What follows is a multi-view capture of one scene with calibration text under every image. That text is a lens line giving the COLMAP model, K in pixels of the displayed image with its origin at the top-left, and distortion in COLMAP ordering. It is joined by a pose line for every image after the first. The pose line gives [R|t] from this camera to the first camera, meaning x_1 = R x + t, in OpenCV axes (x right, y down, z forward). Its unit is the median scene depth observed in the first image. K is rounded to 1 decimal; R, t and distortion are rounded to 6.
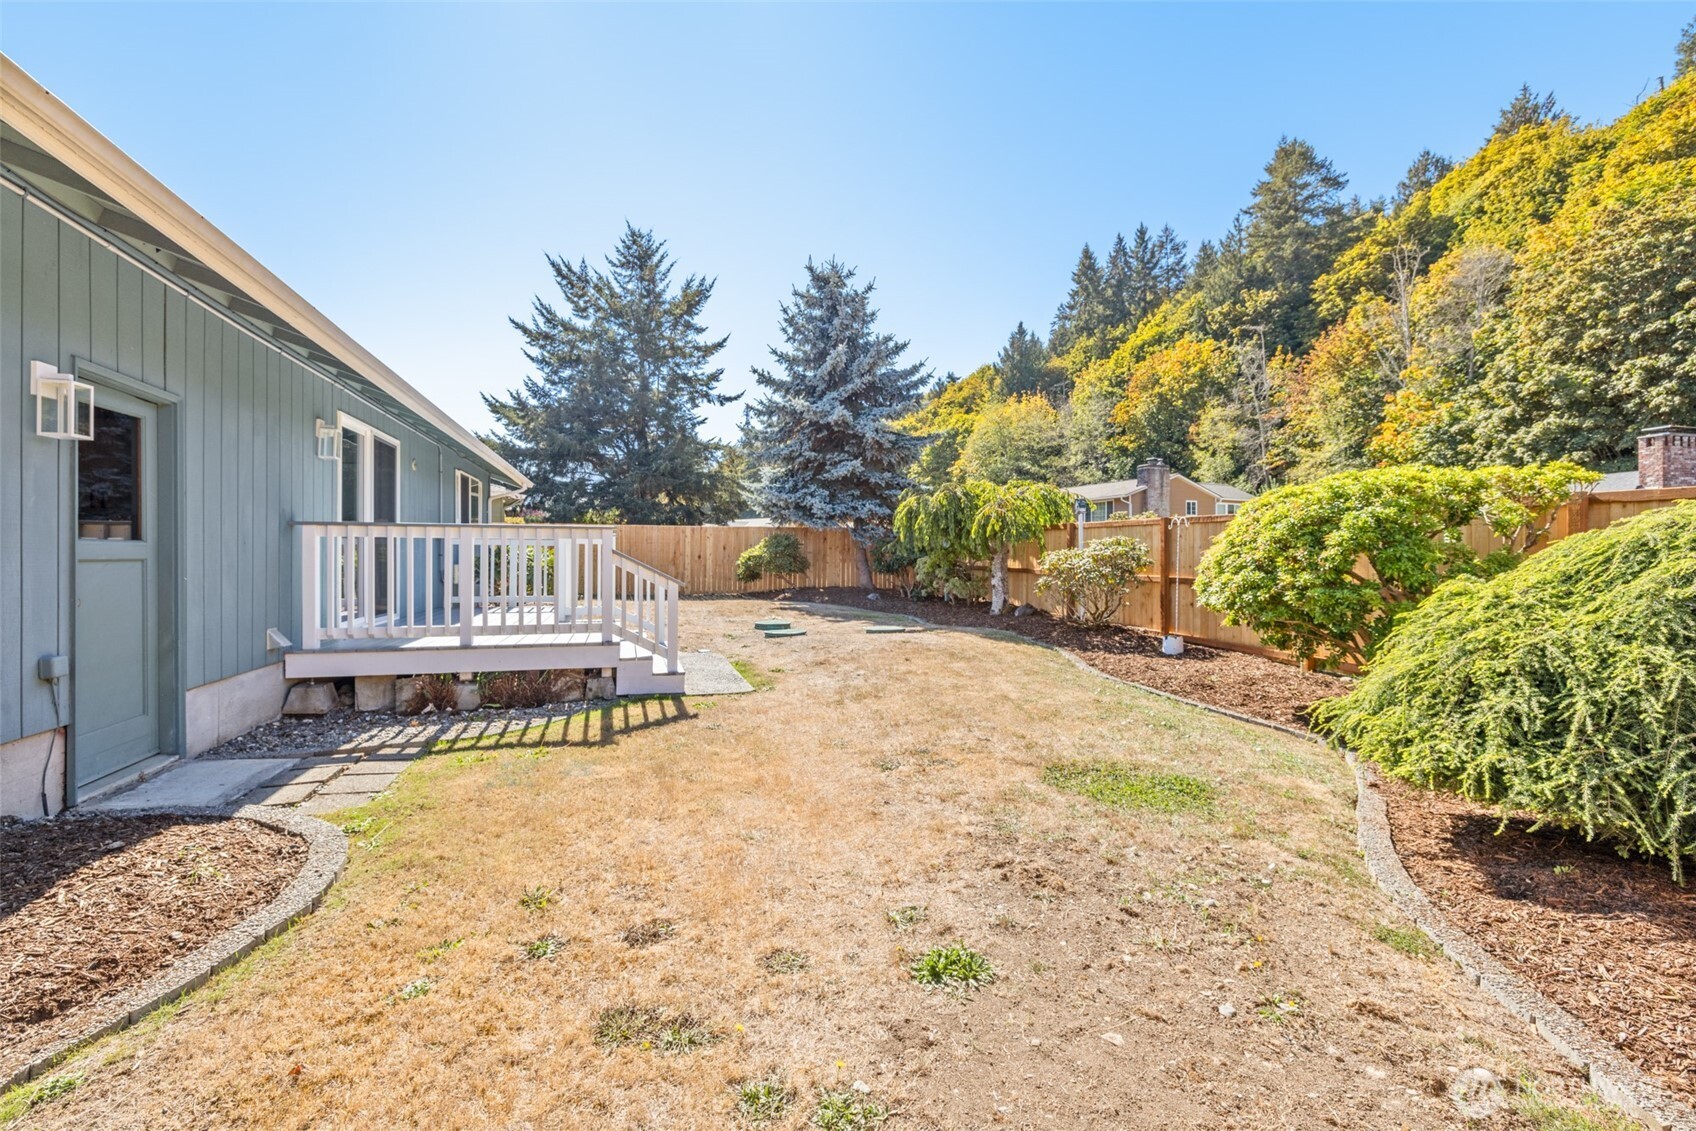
lens RADIAL K [[719.7, 0, 842.5], [0, 719.7, 549.6], [0, 0, 1]] dist [0.000623, 0.000978]
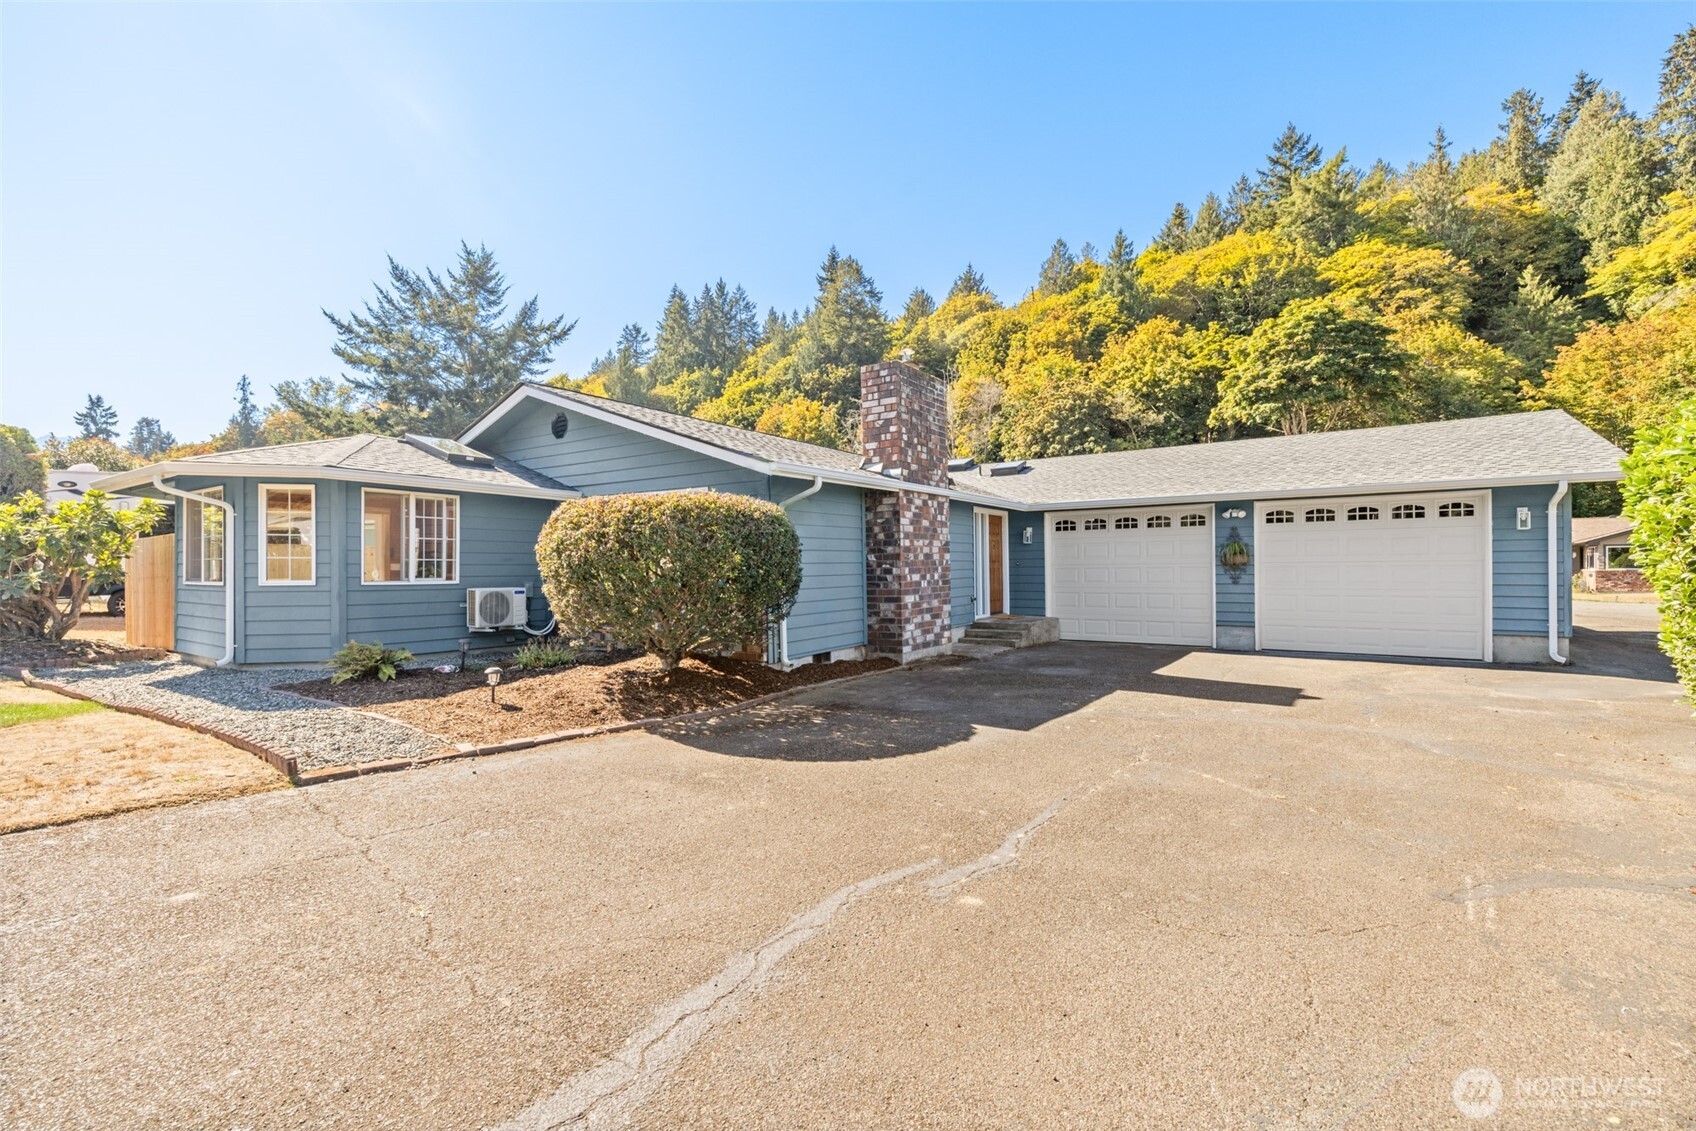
lens RADIAL K [[723.1, 0, 844.3], [0, 723.1, 570.0], [0, 0, 1]] dist [0.006965, -0.000761]
pose [[0.774541, -0.015008, 0.632345, -0.385470], [0.003125, 0.999797, 0.019902, -0.009213], [-0.632516, -0.013439, 0.774431, -0.086143]]
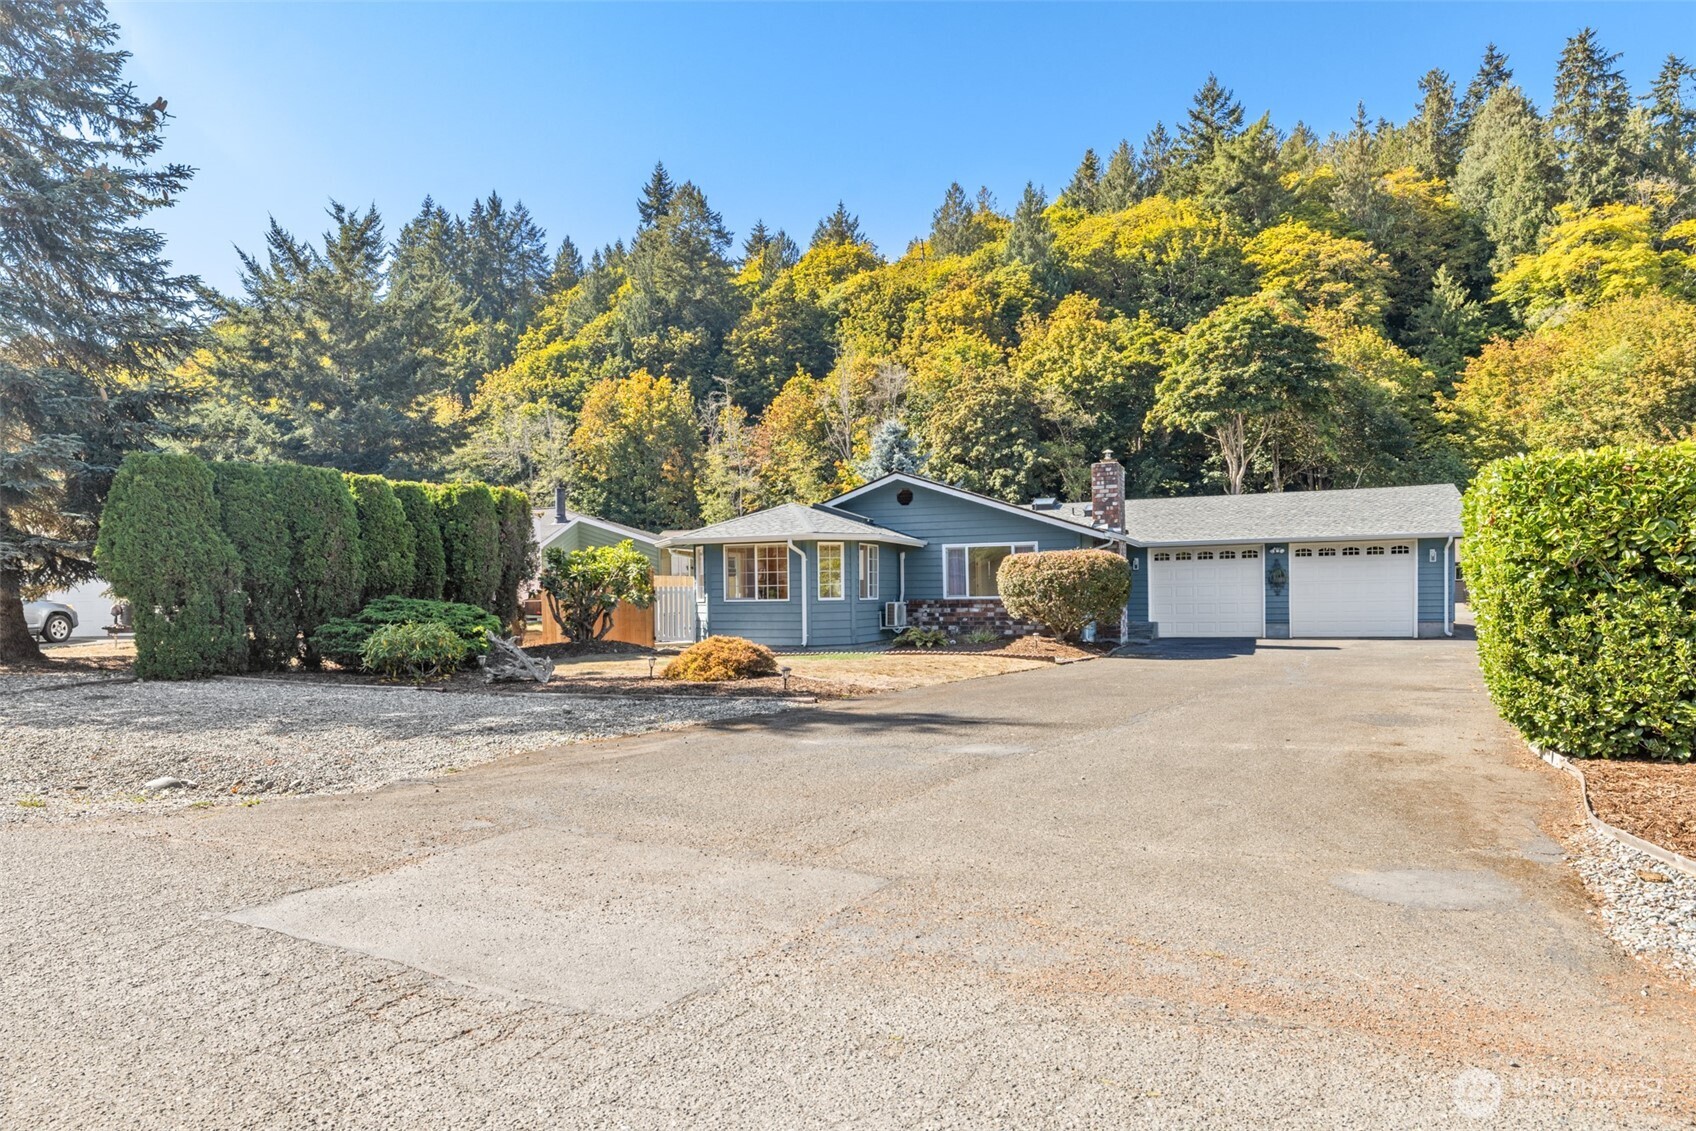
lens RADIAL K [[1024.7, 0, 836.3], [0, 1024.7, 626.5], [0, 0, 1]] dist [-0.006539, 0.002828]
pose [[0.617479, -0.046444, 0.785215, -0.640967], [0.010637, 0.998657, 0.050704, -0.012237], [-0.786516, -0.022957, 0.617143, -0.122398]]
